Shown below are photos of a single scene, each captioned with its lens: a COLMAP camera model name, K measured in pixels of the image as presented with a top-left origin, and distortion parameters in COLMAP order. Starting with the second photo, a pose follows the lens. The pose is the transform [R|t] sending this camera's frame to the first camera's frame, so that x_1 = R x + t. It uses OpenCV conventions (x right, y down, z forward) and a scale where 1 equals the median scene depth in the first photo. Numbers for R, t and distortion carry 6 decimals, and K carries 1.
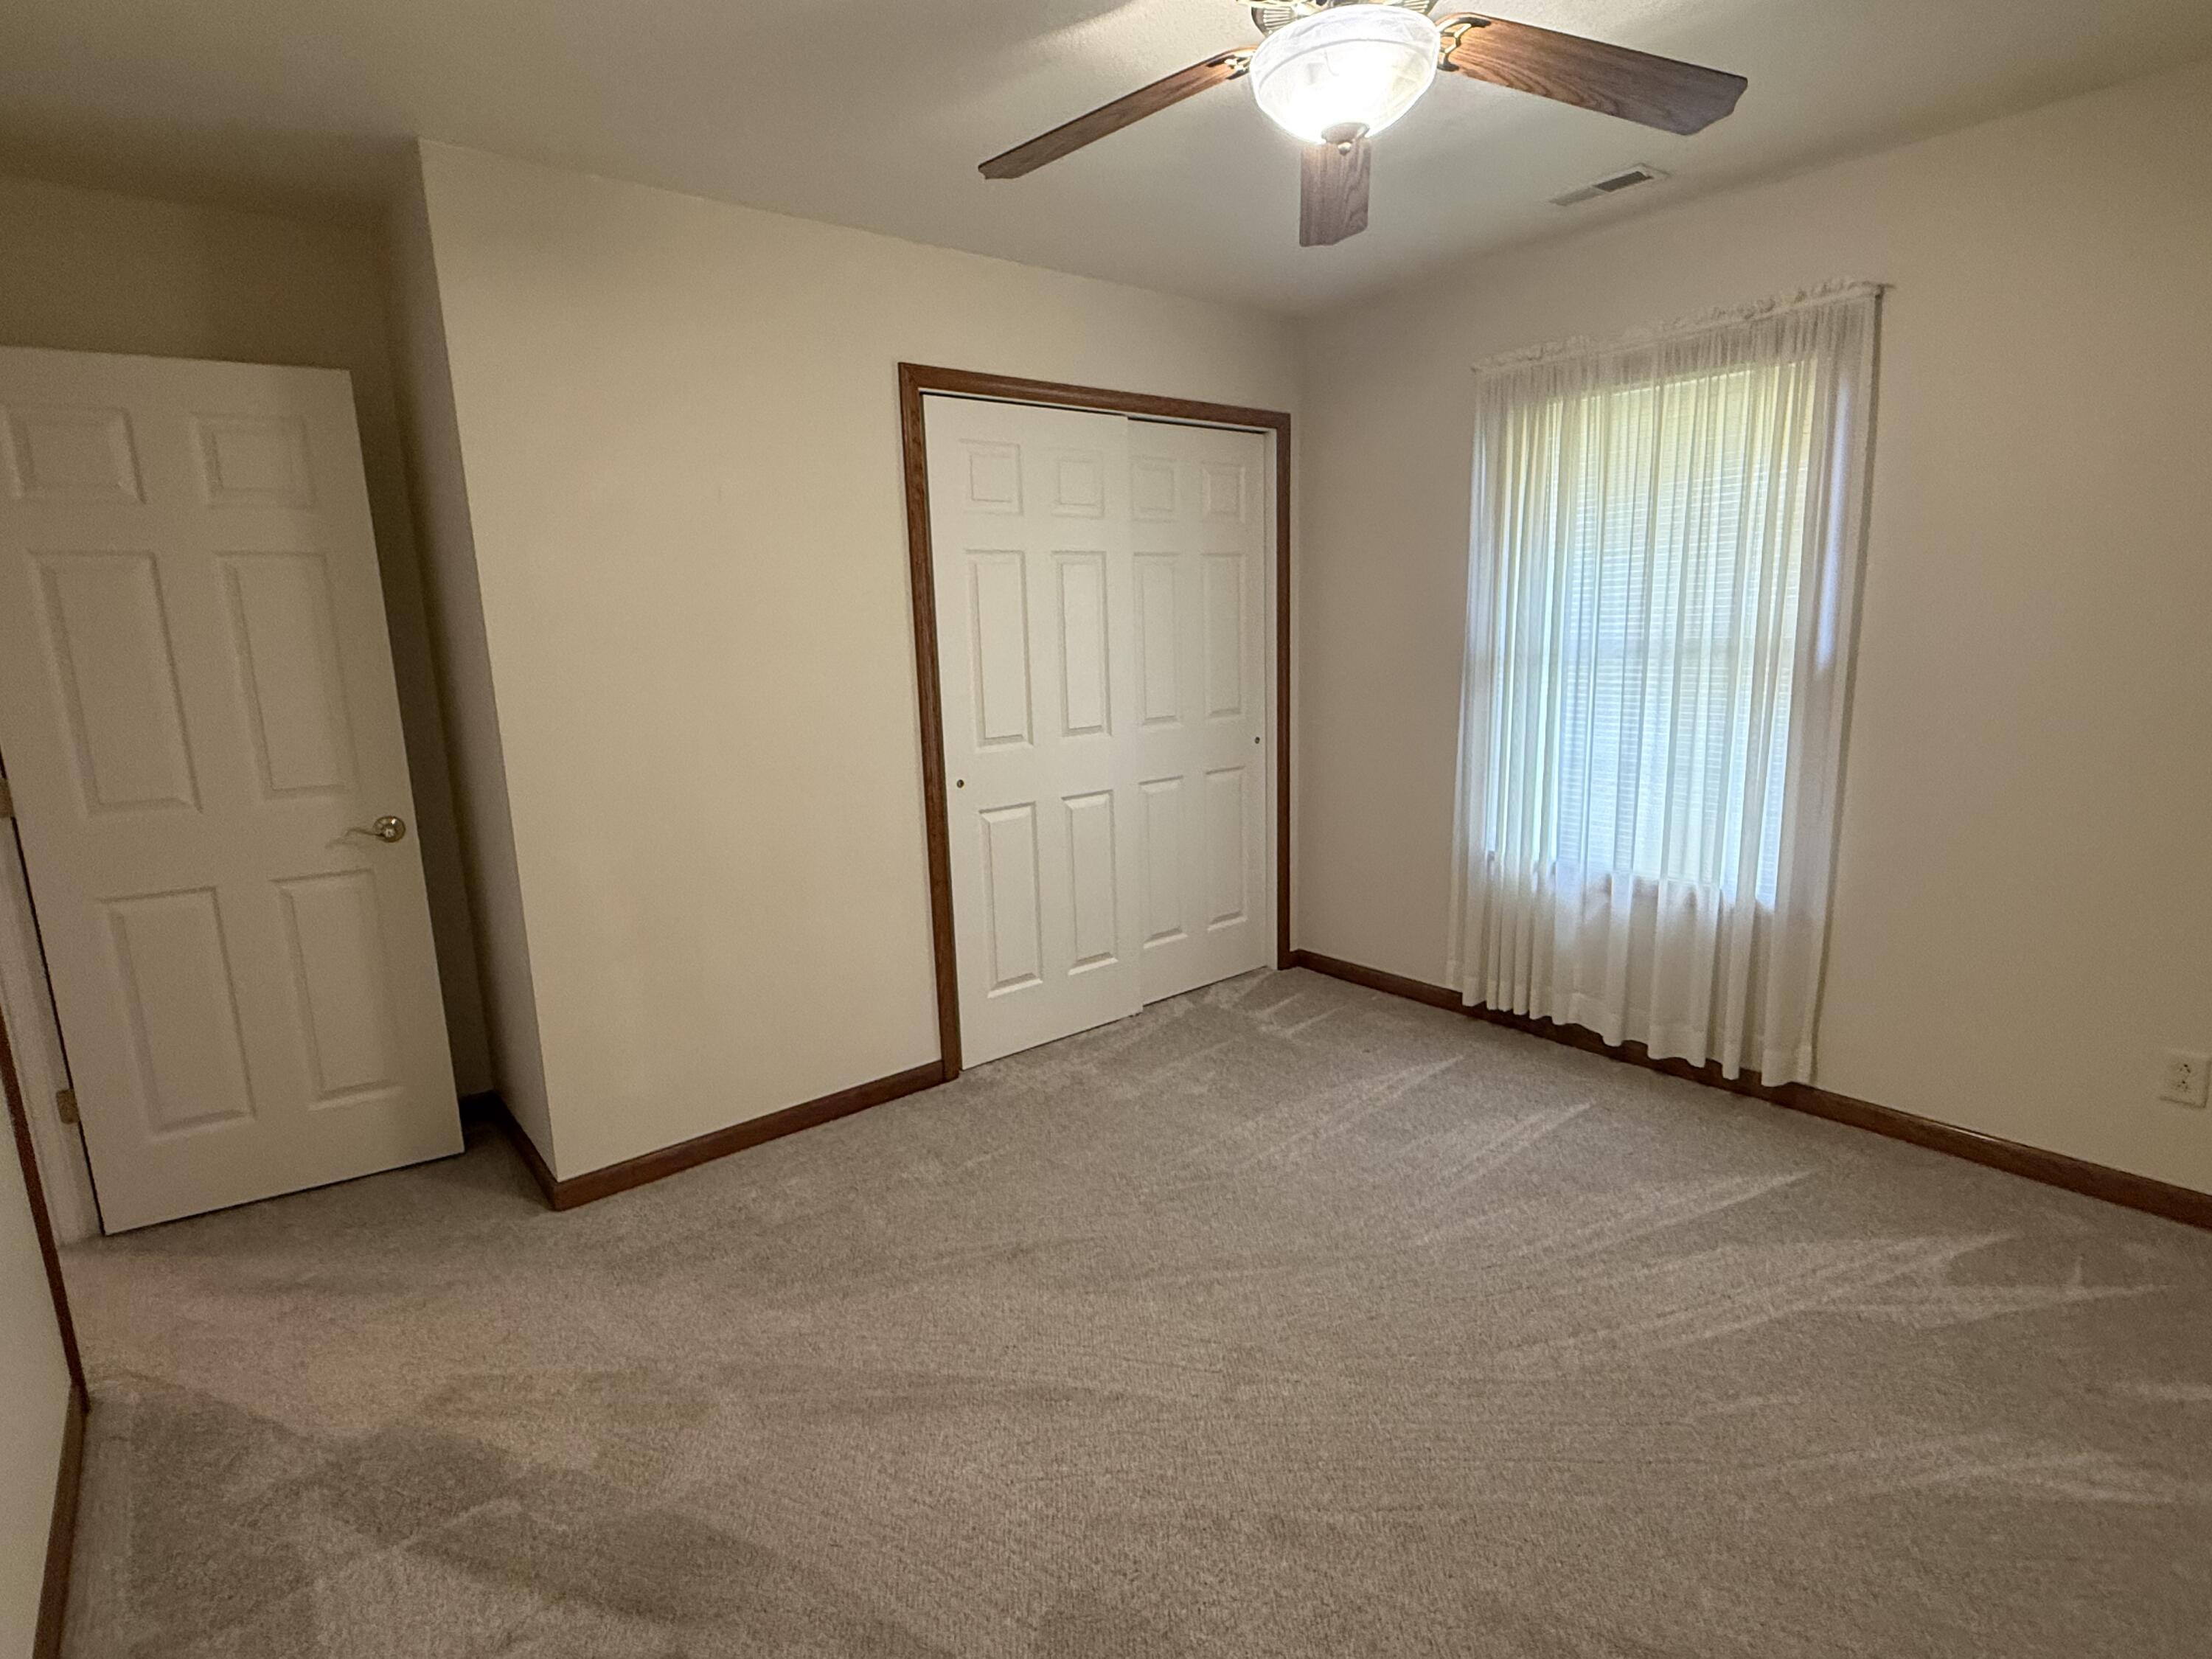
lens RADIAL K [[1116.1, 0, 1112.3], [0, 1116.1, 826.9], [0, 0, 1]] dist [-0.000176, -0.000323]
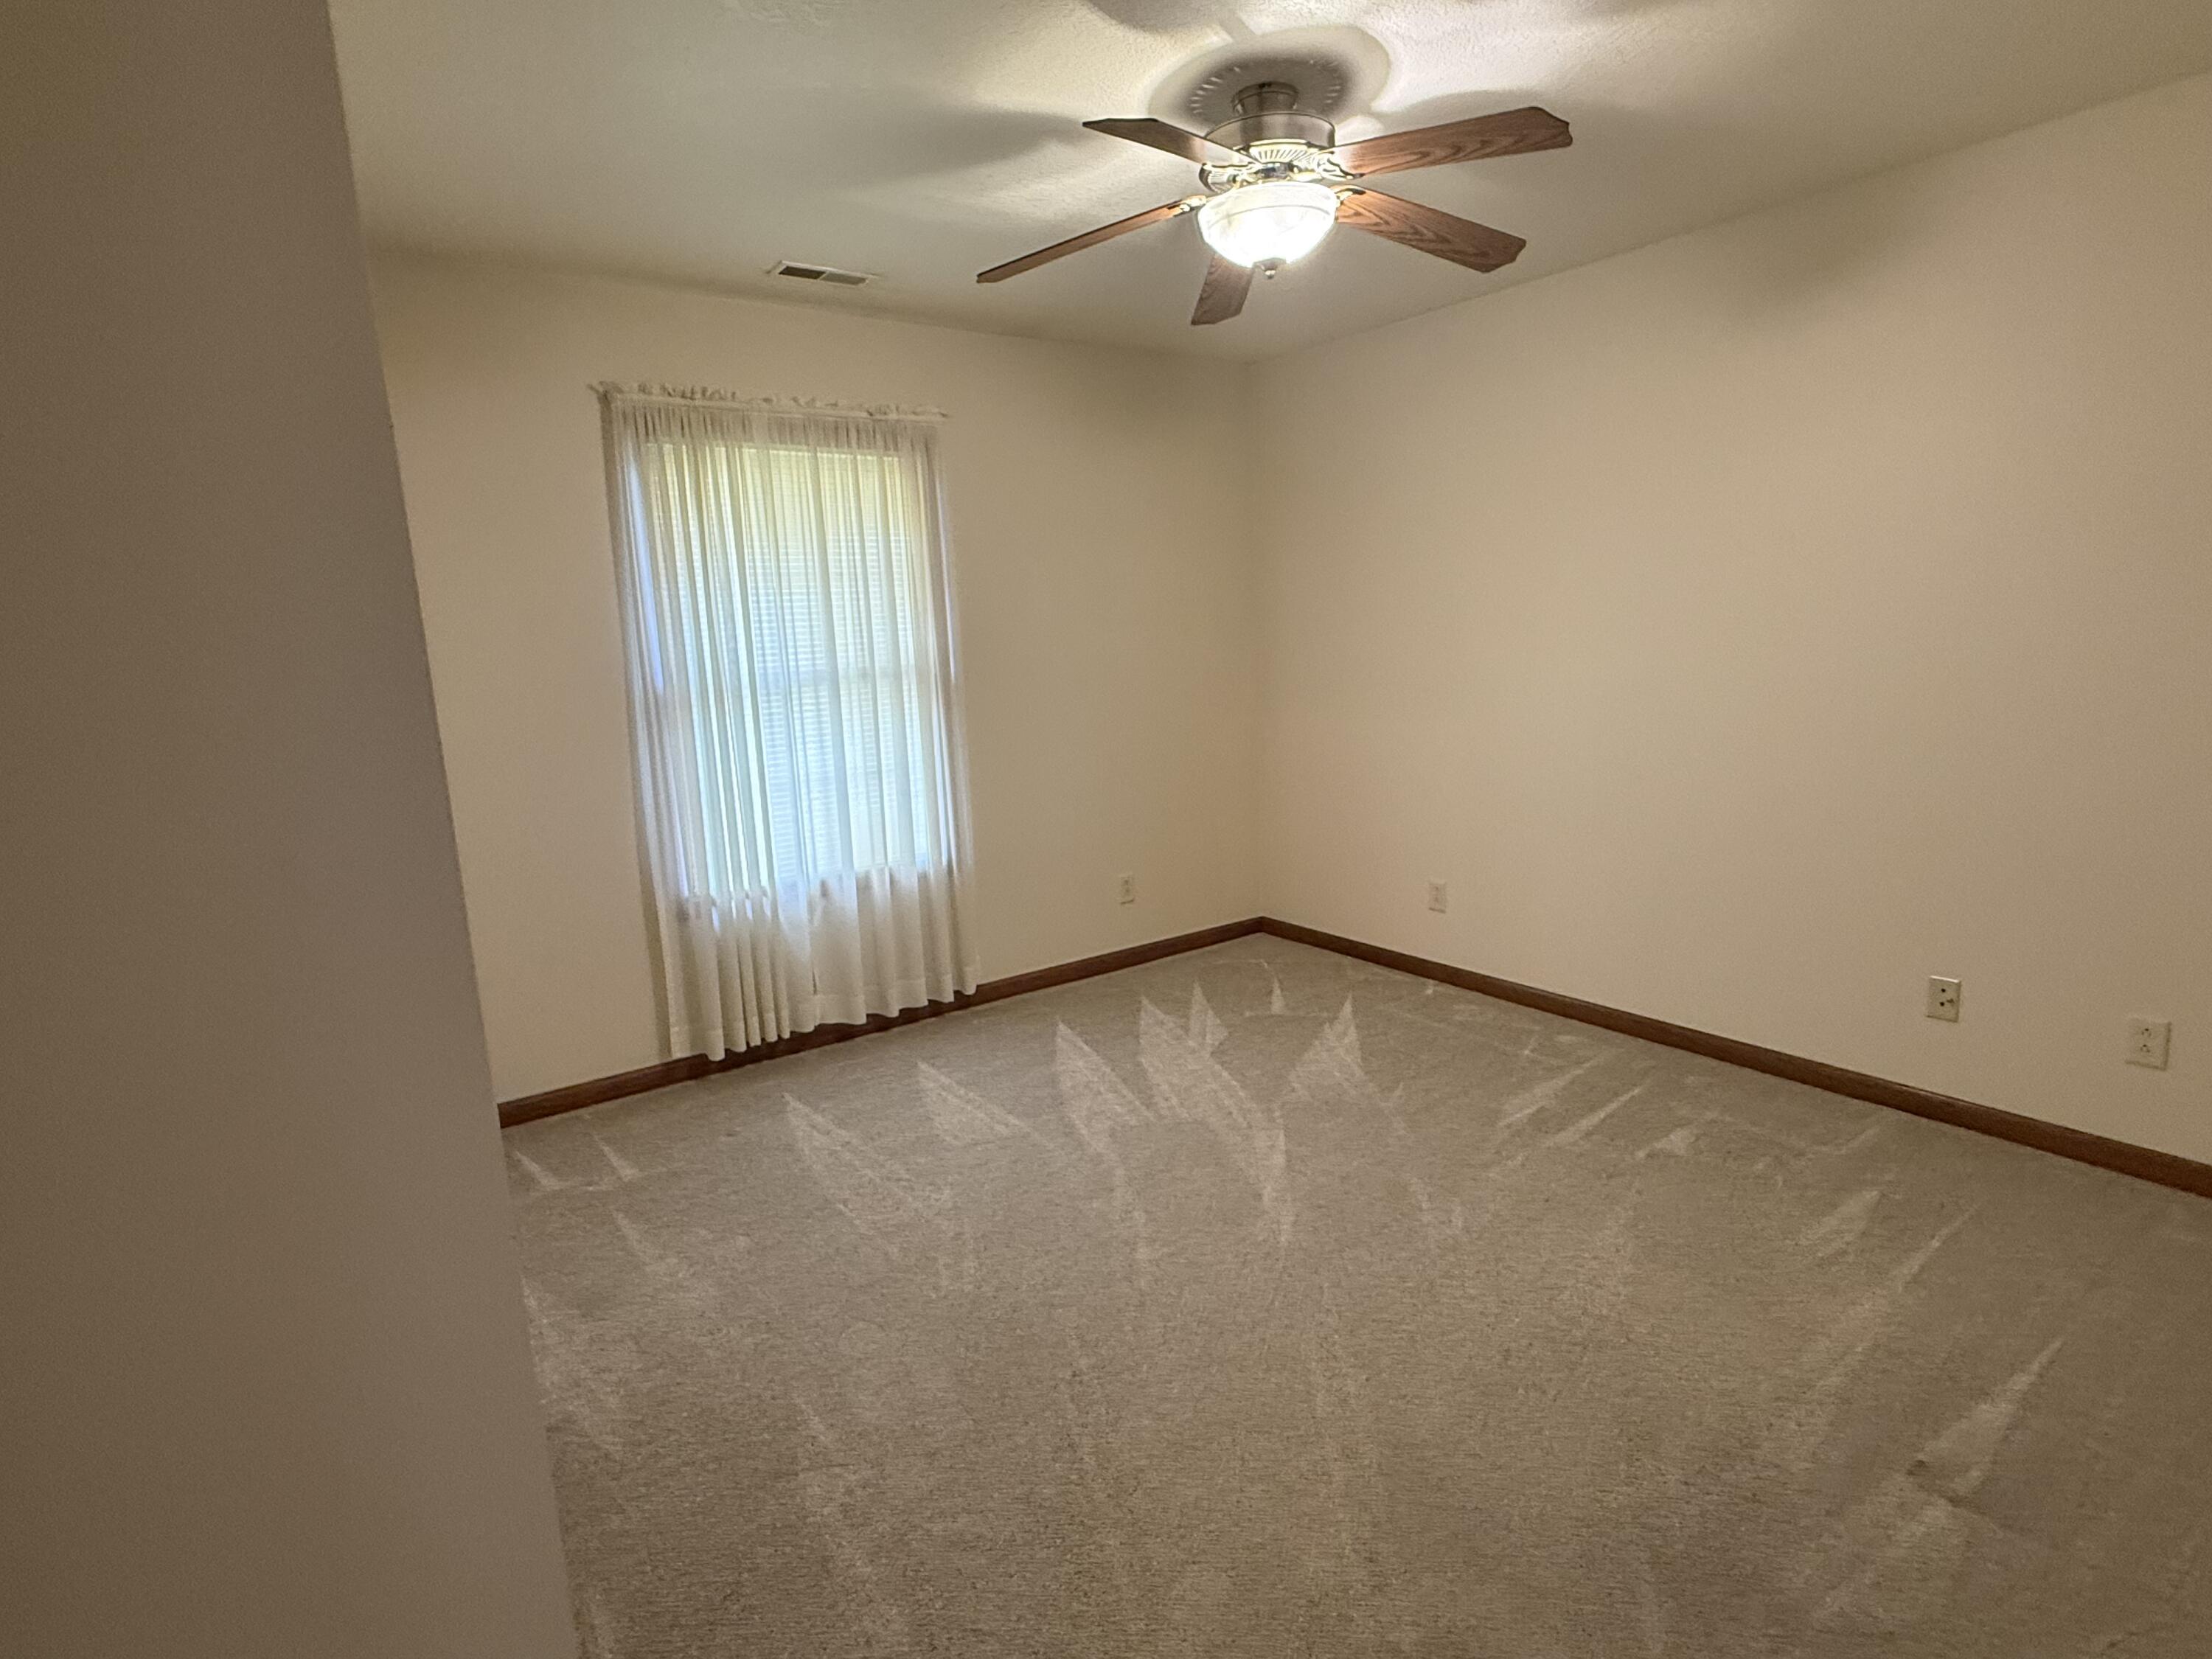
lens RADIAL K [[1116.1, 0, 1107.9], [0, 1116.1, 826.2], [0, 0, 1]] dist [-0.000176, -0.000323]
pose [[0.067712, -0.145013, 0.987110, -0.650566], [0.223911, 0.966352, 0.126604, -0.089626], [-0.972255, 0.212452, 0.097904, 0.623574]]
